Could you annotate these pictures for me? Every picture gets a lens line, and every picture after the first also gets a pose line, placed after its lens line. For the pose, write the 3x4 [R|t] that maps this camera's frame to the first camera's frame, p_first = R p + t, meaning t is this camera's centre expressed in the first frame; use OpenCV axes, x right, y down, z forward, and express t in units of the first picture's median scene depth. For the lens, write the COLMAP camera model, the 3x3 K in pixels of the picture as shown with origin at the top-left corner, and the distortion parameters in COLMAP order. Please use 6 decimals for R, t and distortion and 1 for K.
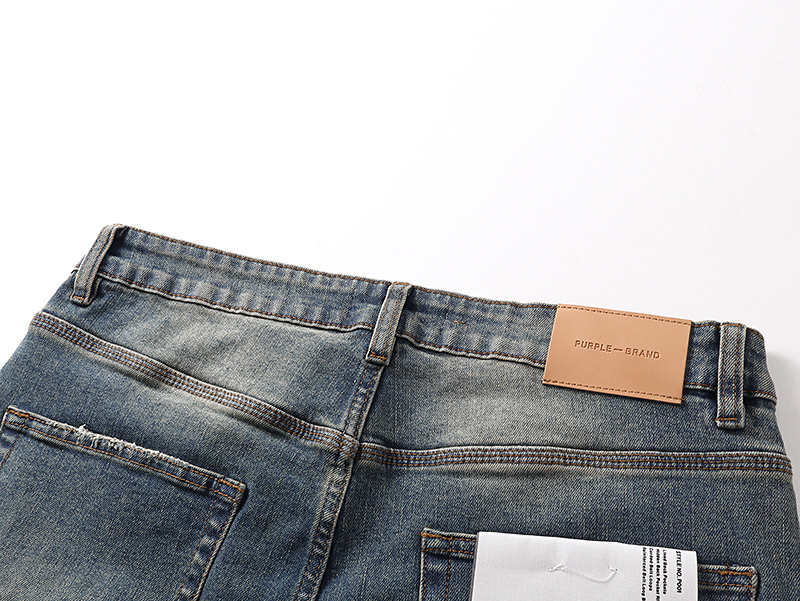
lens RADIAL K [[1065.3, 0, 400.0], [0, 1065.3, 300.5], [0, 0, 1]] dist [0.022781, 0.034436]
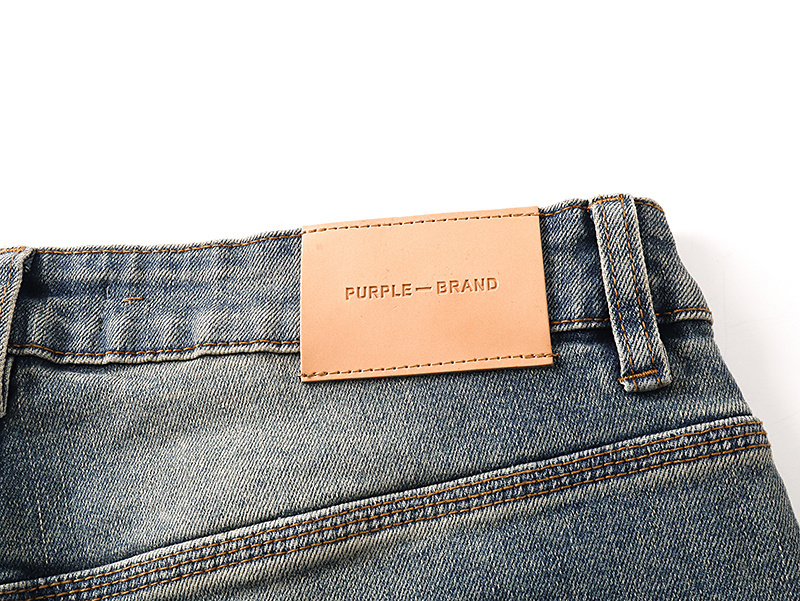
lens RADIAL K [[1065.3, 0, 400.0], [0, 1065.3, 300.5], [0, 0, 1]] dist [0.022781, 0.034436]
pose [[0.961133, -0.228285, 0.155272, 0.110032], [0.210981, 0.970066, 0.120245, -0.016560], [-0.178074, -0.082812, 0.980526, 0.480015]]
